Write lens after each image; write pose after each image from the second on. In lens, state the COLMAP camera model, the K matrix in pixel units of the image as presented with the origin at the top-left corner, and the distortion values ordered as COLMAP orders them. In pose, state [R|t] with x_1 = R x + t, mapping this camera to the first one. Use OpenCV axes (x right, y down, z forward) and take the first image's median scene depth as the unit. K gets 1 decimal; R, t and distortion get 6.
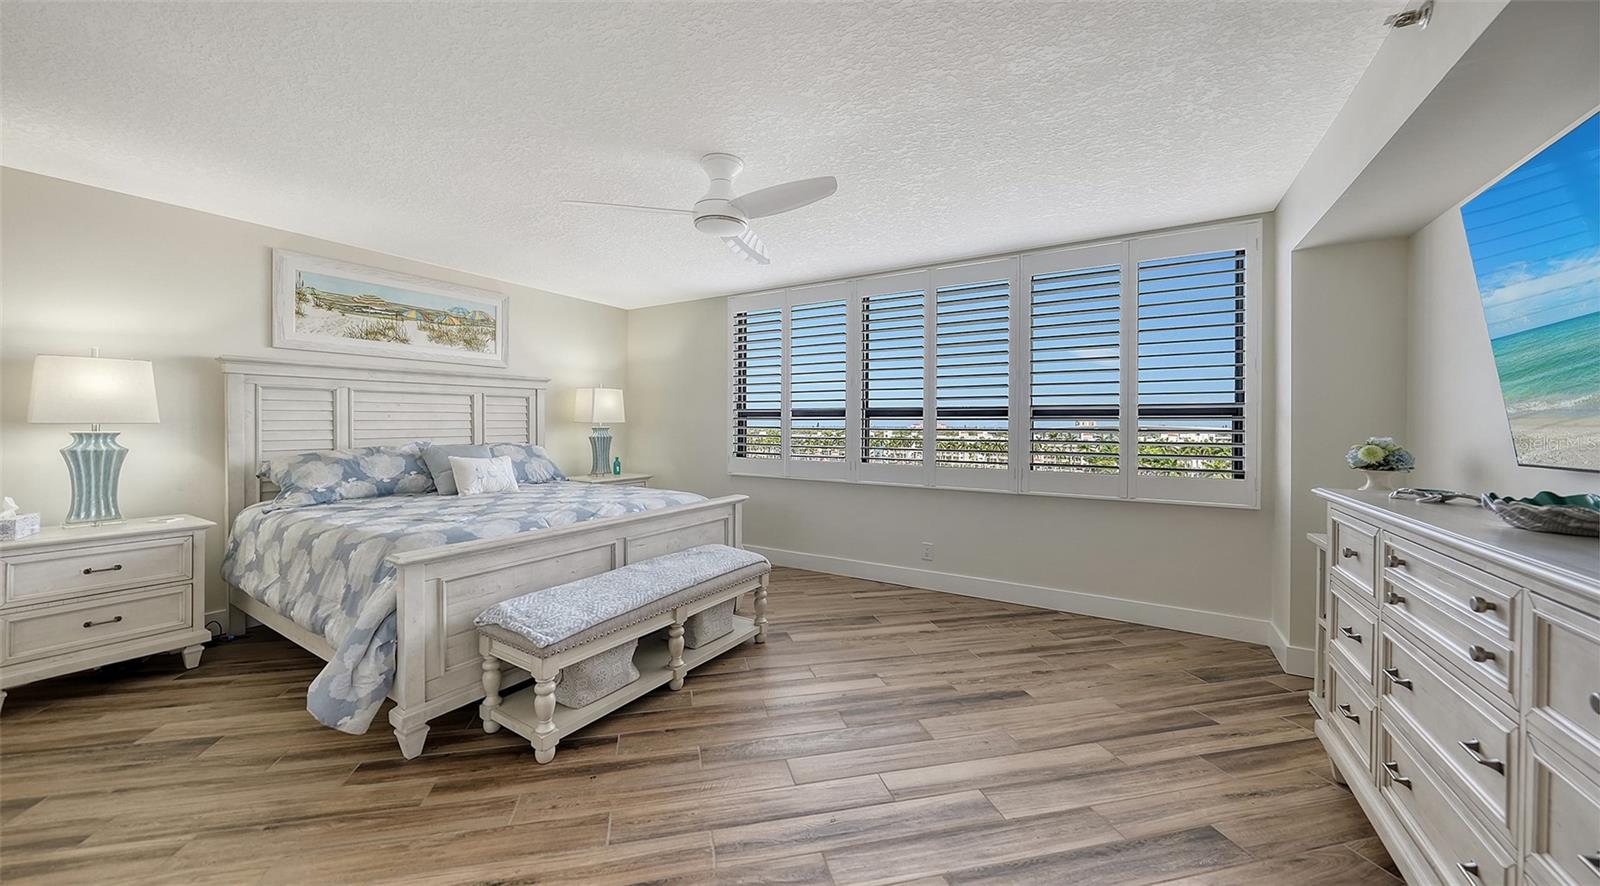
lens RADIAL K [[507.7, 0, 859.8], [0, 507.7, 430.8], [0, 0, 1]] dist [-0.000078, -0.000004]
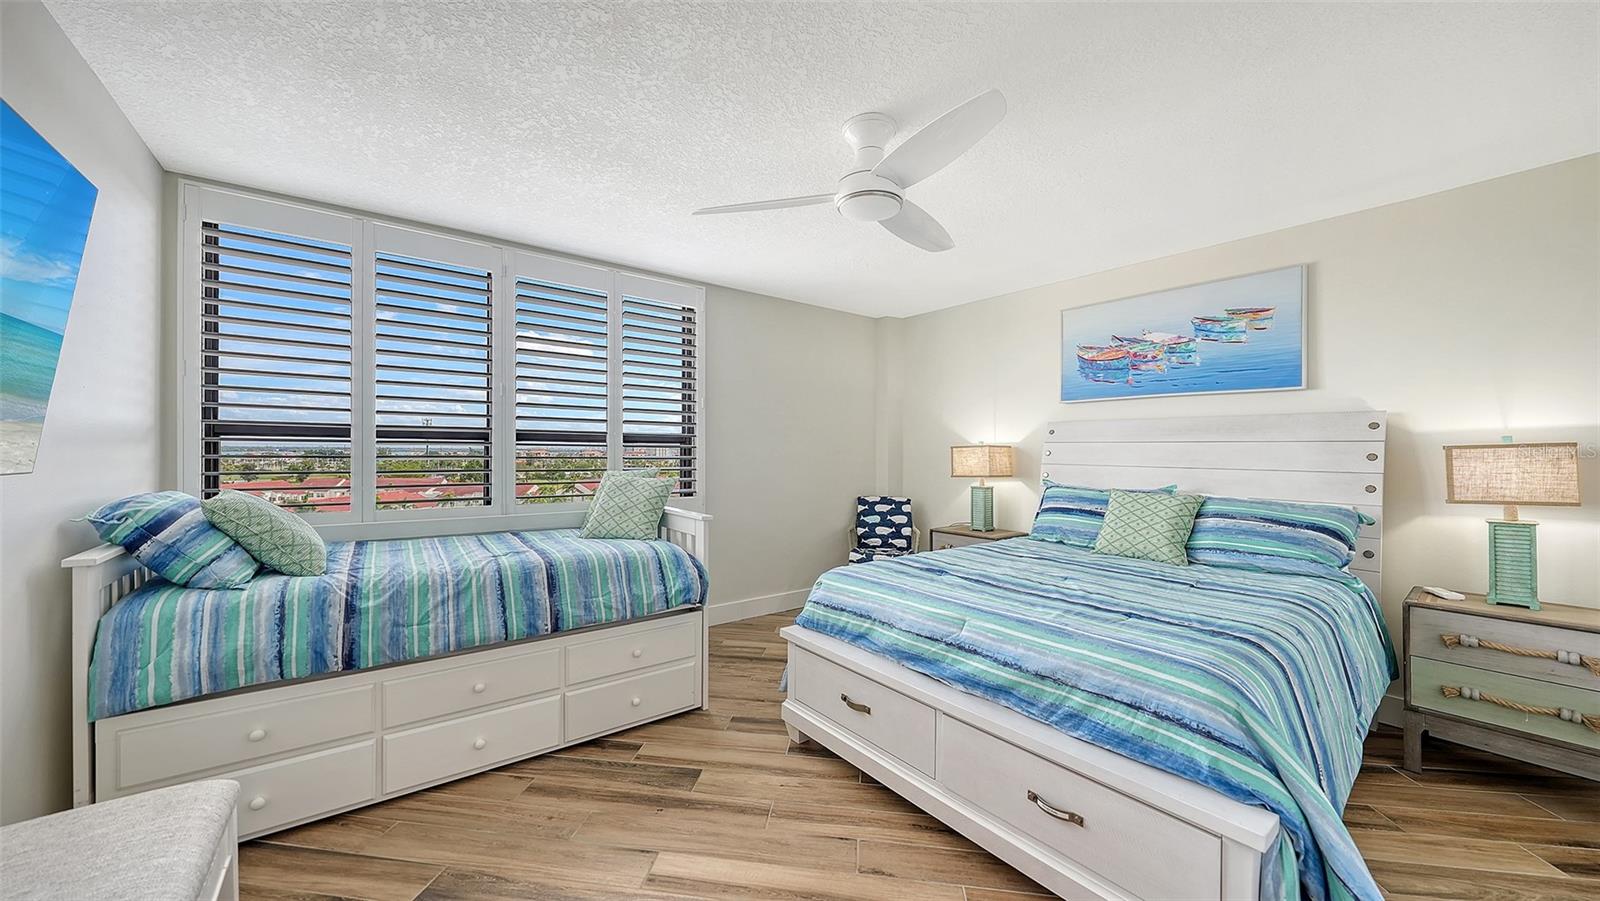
lens RADIAL K [[567.4, 0, 800.0], [0, 567.4, 450.5], [0, 0, 1]] dist [-0.000292, -0.000001]
pose [[0.413055, 0.002973, 0.910701, -0.372326], [0.006380, 0.999961, -0.006158, -0.004066], [-0.910684, 0.008354, 0.413020, 0.198235]]
